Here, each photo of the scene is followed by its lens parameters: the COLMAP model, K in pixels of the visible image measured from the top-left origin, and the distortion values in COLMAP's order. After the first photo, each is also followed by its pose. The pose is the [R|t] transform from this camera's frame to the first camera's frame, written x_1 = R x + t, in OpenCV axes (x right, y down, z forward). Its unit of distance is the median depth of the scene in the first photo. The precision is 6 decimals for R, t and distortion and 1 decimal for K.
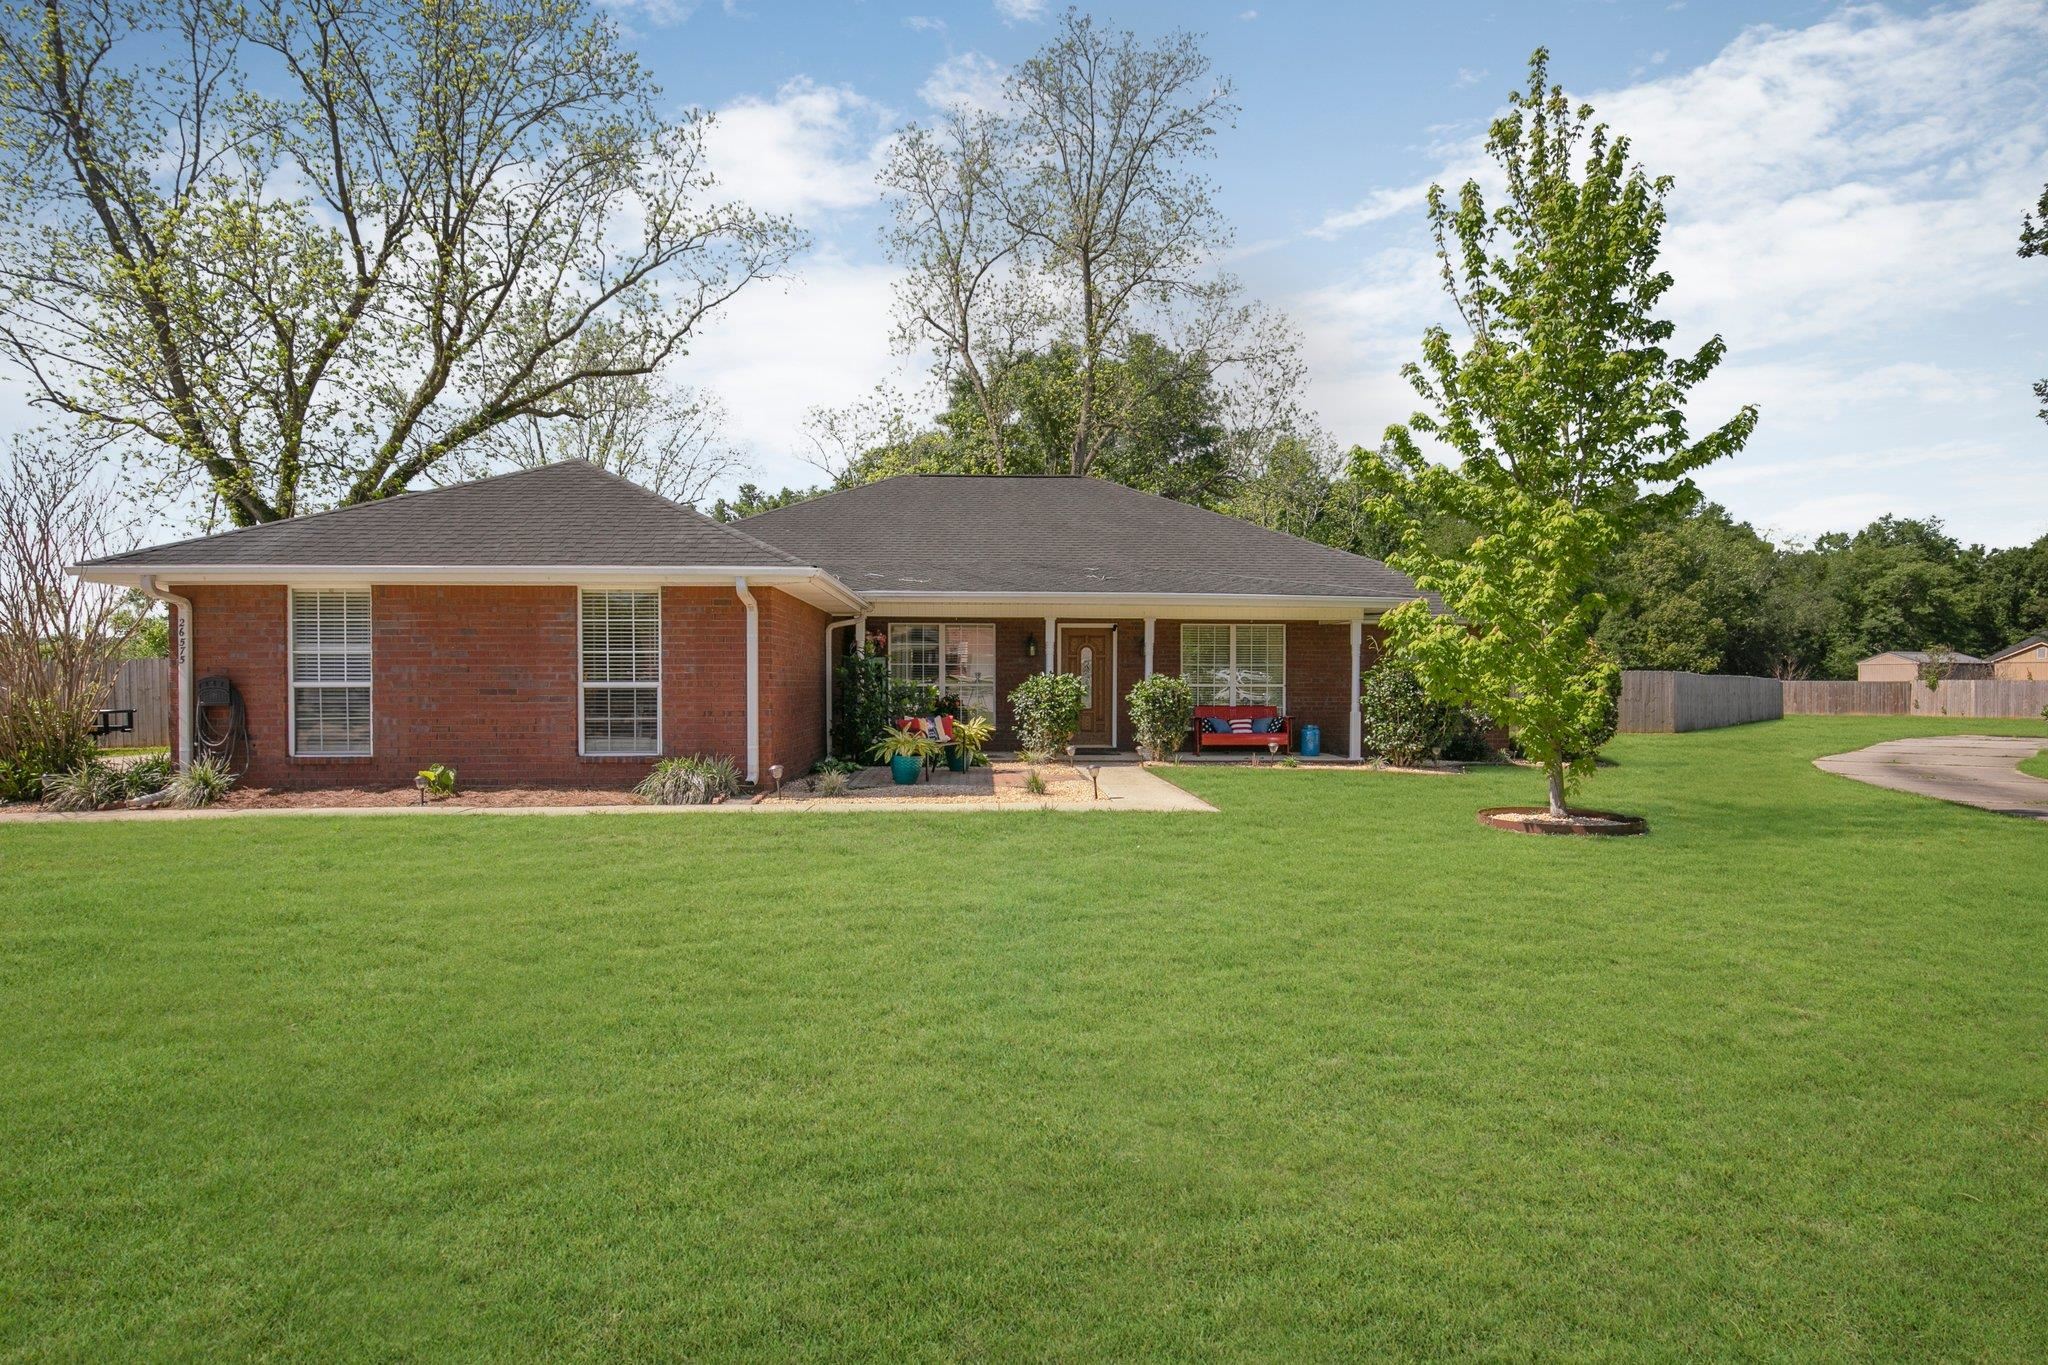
lens RADIAL K [[1077.8, 0, 1030.9], [0, 1077.8, 694.3], [0, 0, 1]] dist [0.002242, 0.001035]
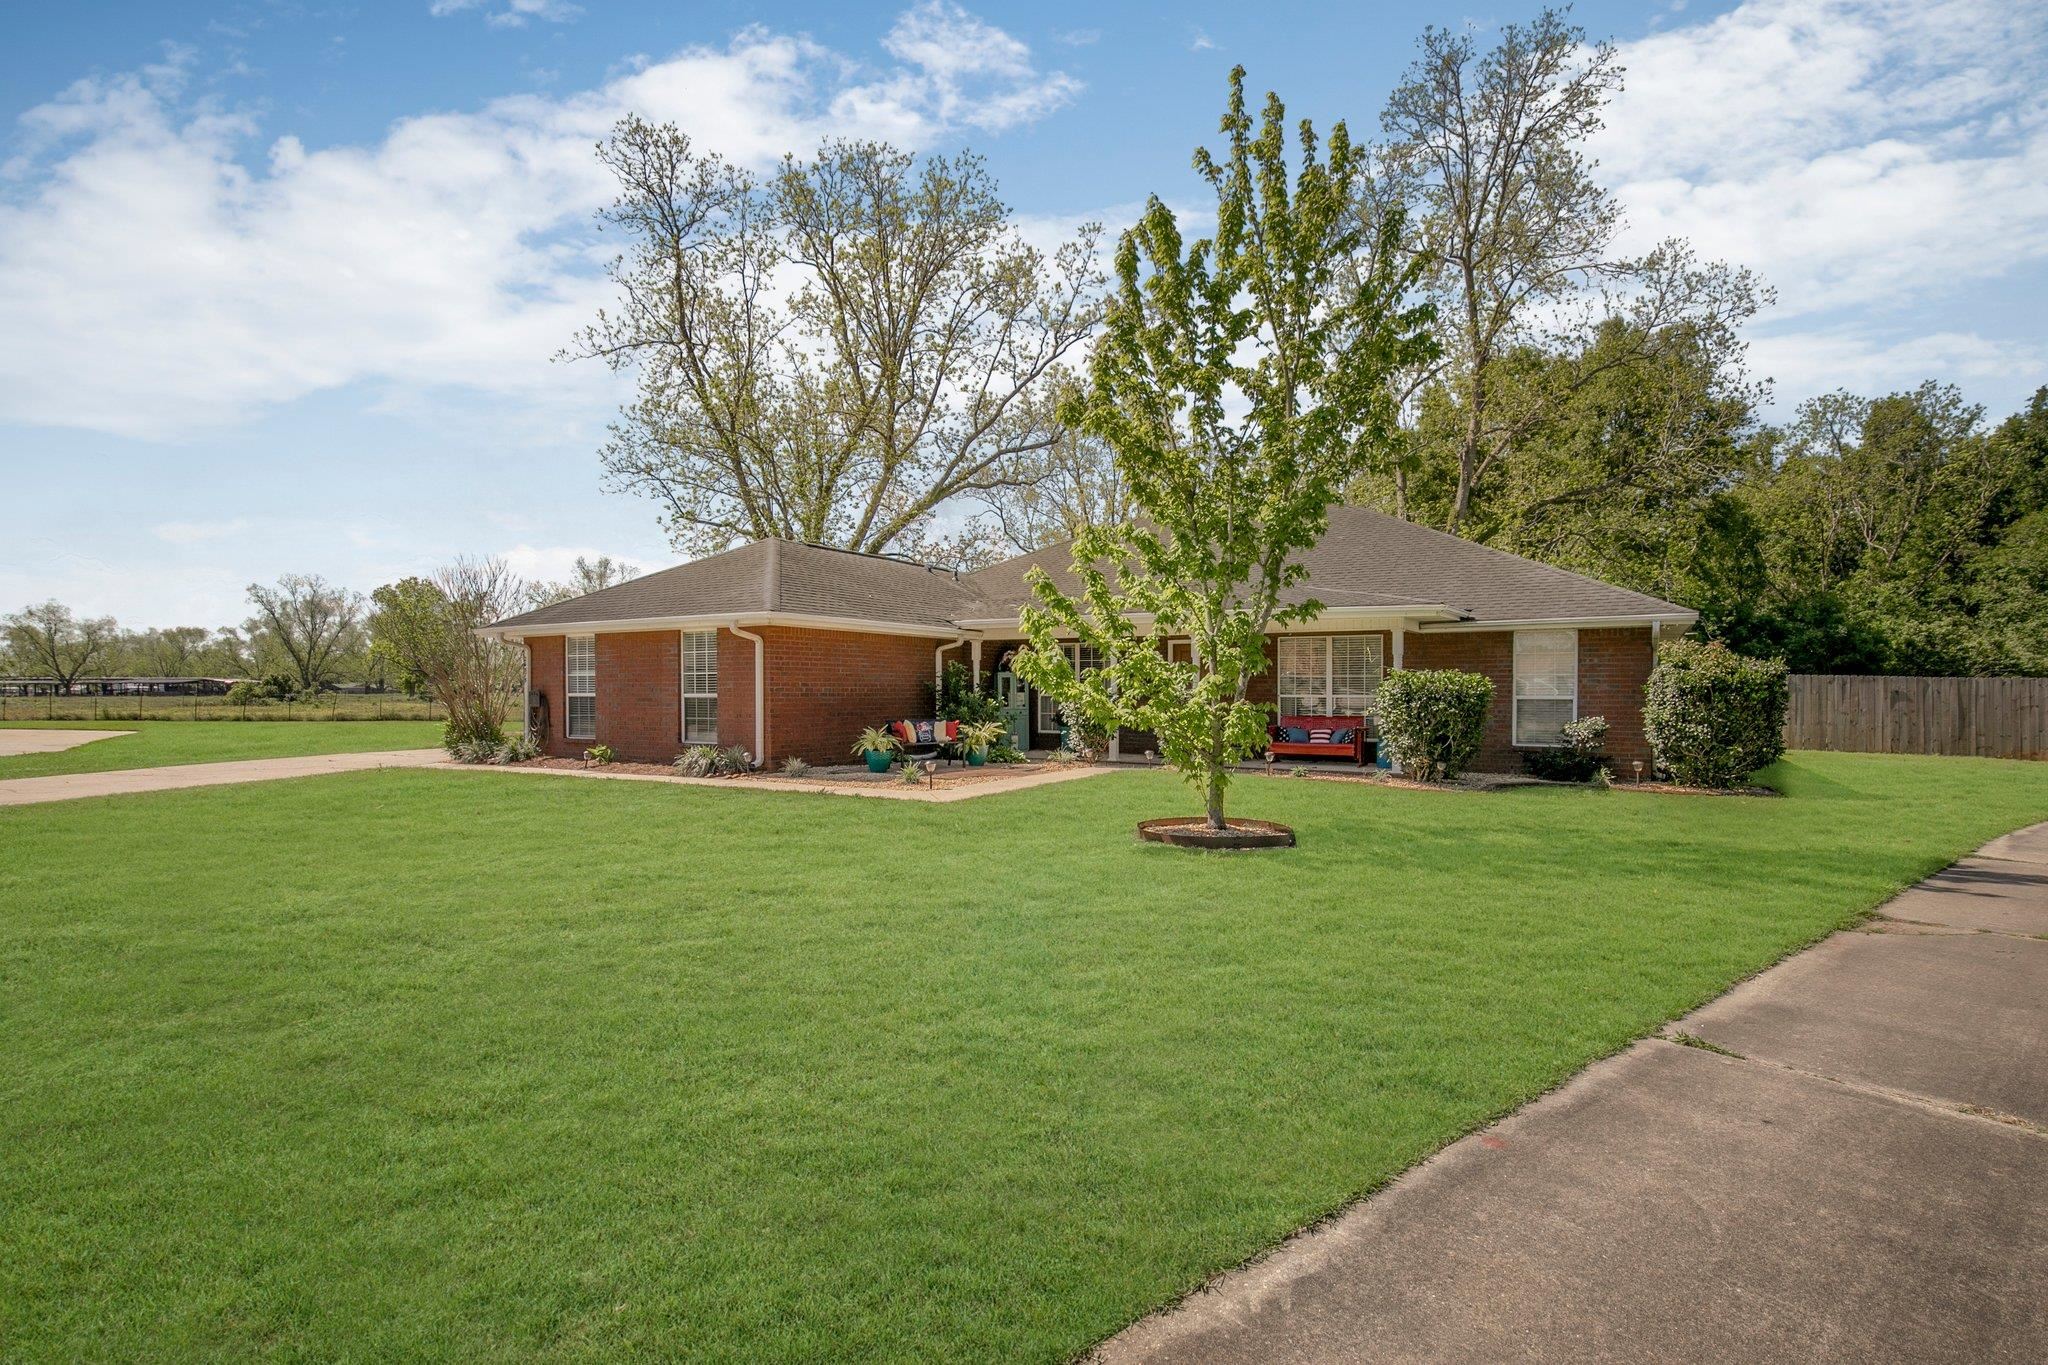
lens RADIAL K [[964.3, 0, 1031.1], [0, 964.3, 690.8], [0, 0, 1]] dist [-0.013464, 0.006525]
pose [[0.839158, 0.002068, -0.543885, 0.252399], [-0.005864, 0.999969, -0.005246, -0.003926], [0.543857, 0.007592, 0.839144, 0.048548]]
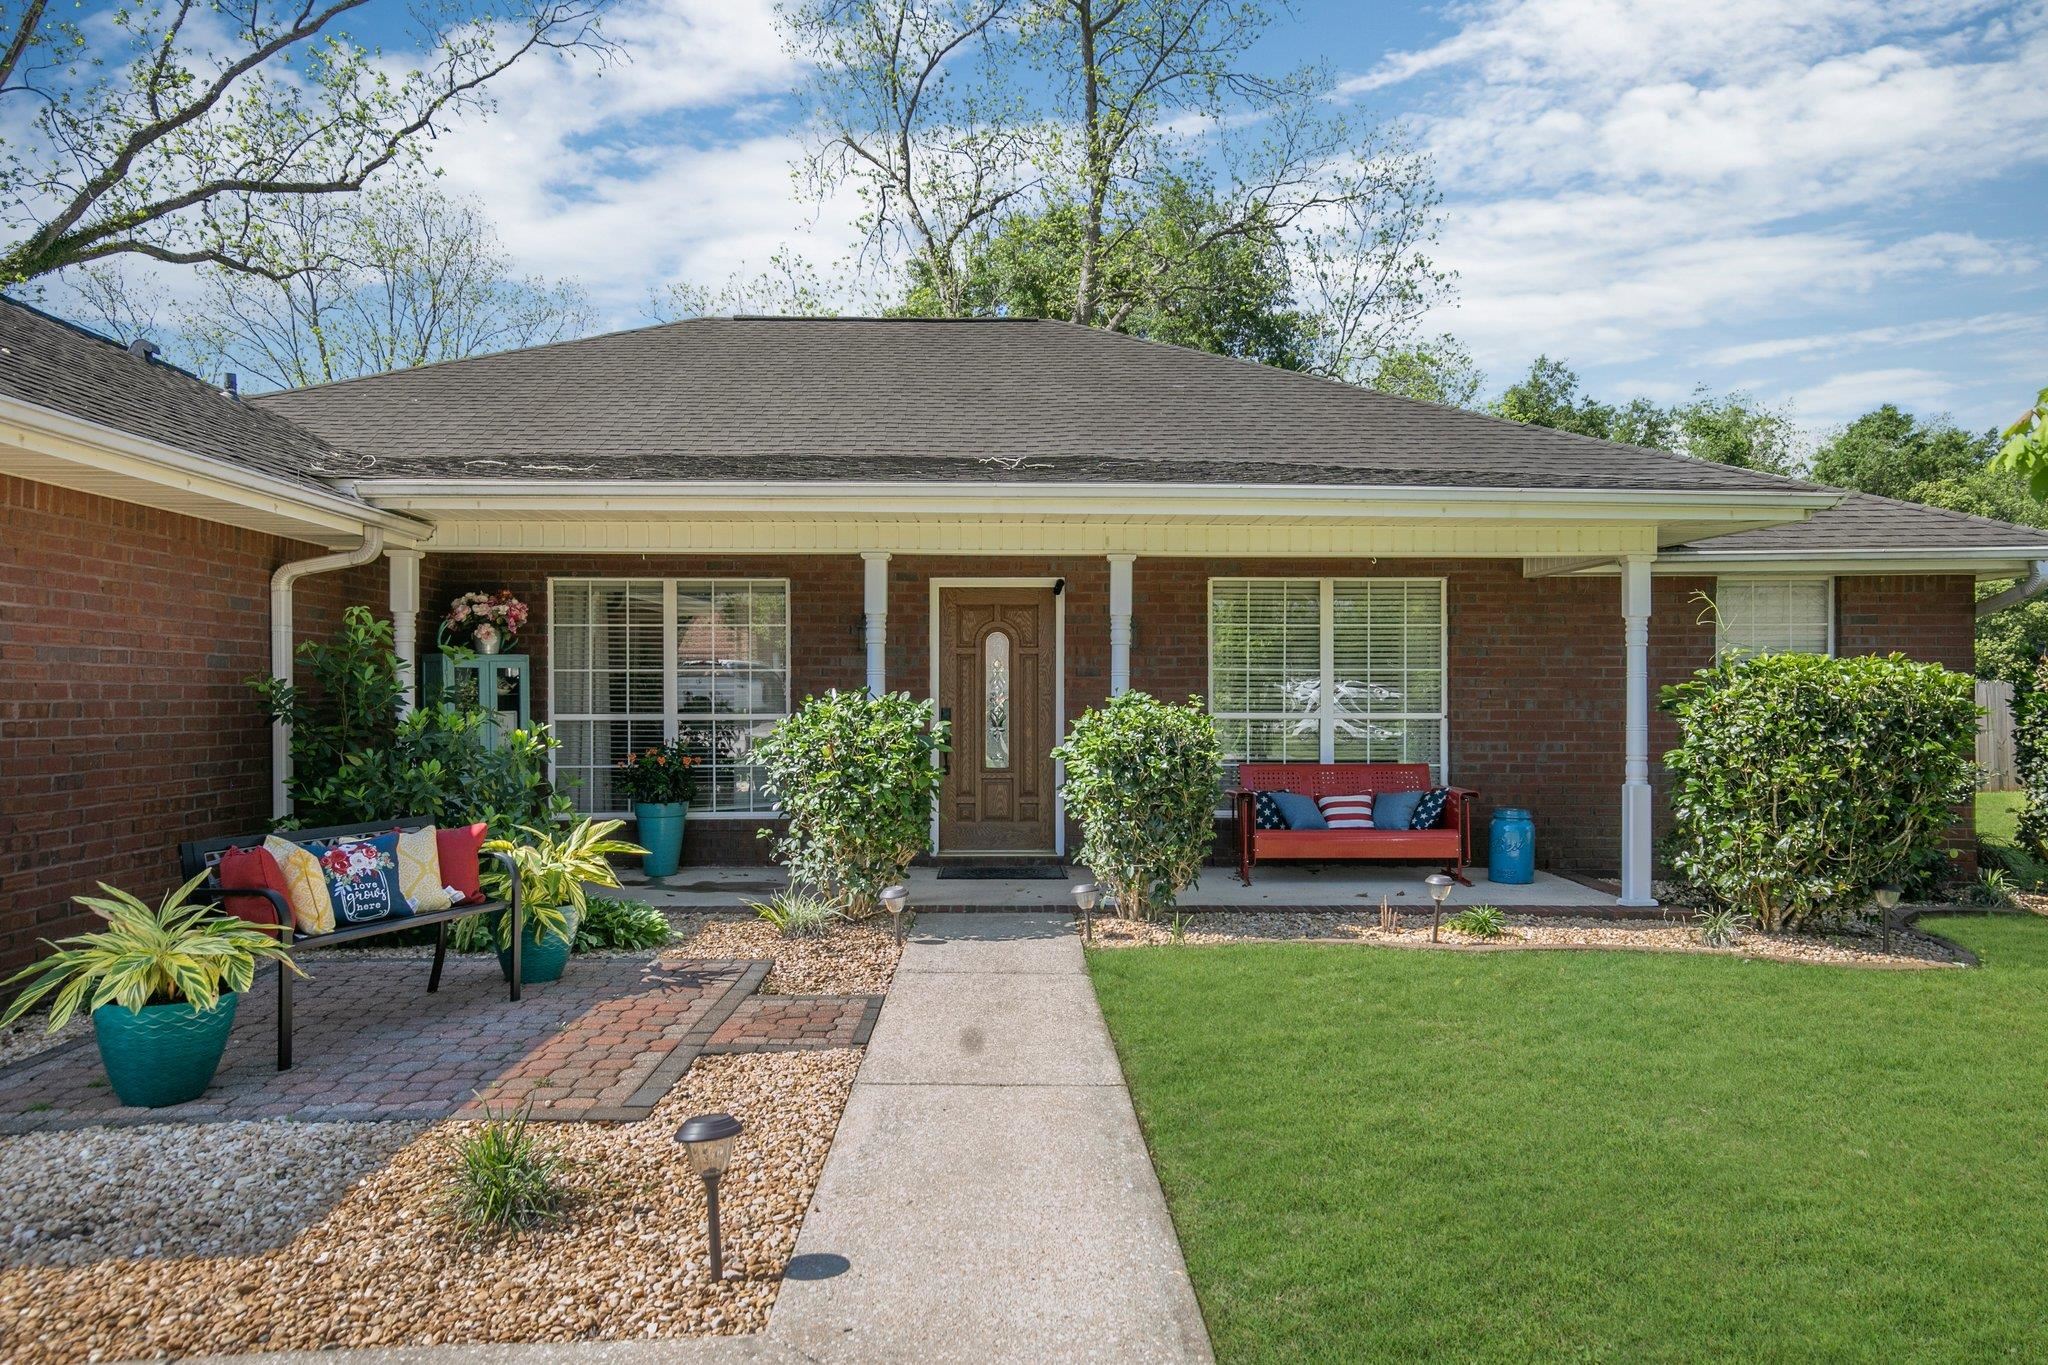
lens RADIAL K [[1396.5, 0, 1007.9], [0, 1396.5, 681.7], [0, 0, 1]] dist [0.055505, -0.001916]
pose [[0.999400, -0.001769, -0.034583, 0.043685], [0.001018, 0.999763, -0.021744, -0.005873], [0.034613, 0.021696, 0.999165, 0.240876]]
